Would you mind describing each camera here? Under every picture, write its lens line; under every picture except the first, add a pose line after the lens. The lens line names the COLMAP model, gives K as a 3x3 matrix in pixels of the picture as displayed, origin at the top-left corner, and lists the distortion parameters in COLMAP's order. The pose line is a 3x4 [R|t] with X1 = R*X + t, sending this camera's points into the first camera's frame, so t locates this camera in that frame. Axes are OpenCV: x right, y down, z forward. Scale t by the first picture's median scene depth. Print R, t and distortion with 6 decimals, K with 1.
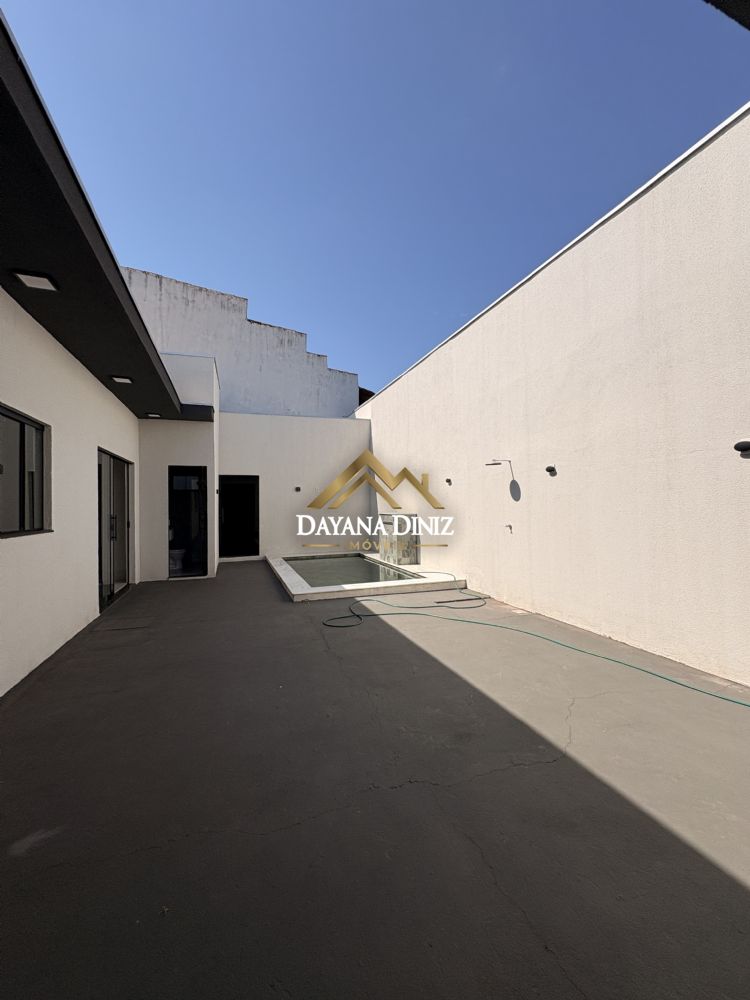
lens RADIAL K [[399.2, 0, 375.0], [0, 399.2, 500.0], [0, 0, 1]] dist [0.000226, 0.000179]
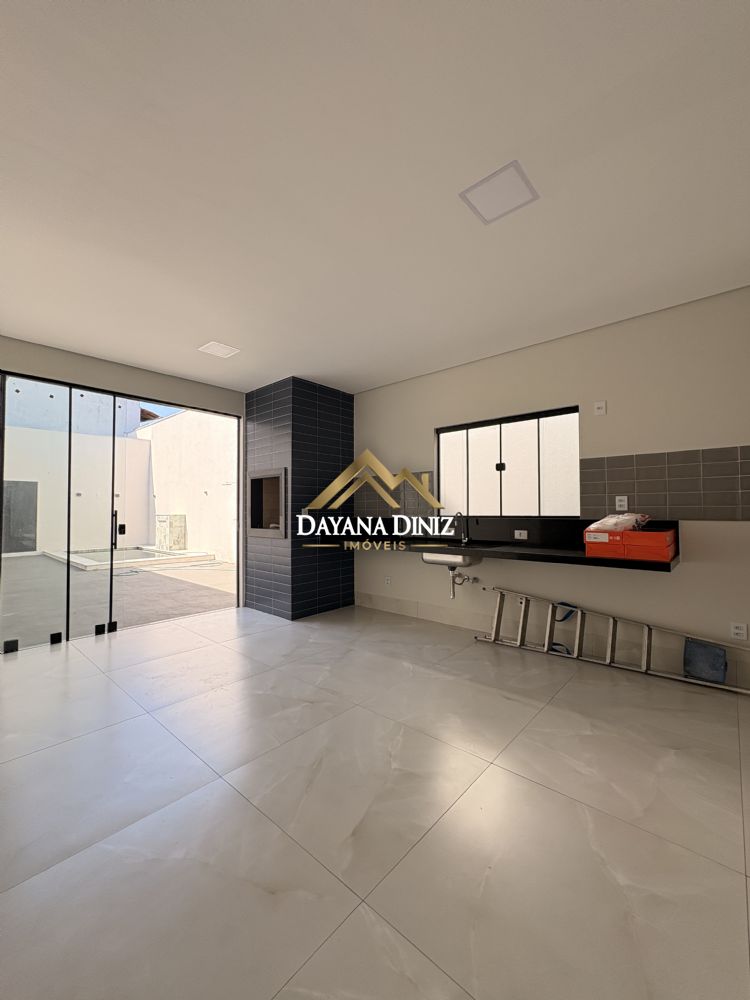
lens RADIAL K [[399.2, 0, 375.0], [0, 399.2, 500.0], [0, 0, 1]] dist [0.000226, 0.000179]
pose [[0.879314, 0.021192, 0.475771, 0.020222], [-0.009142, 0.999576, -0.027629, 0.015748], [-0.476155, 0.019946, 0.879135, -0.584665]]
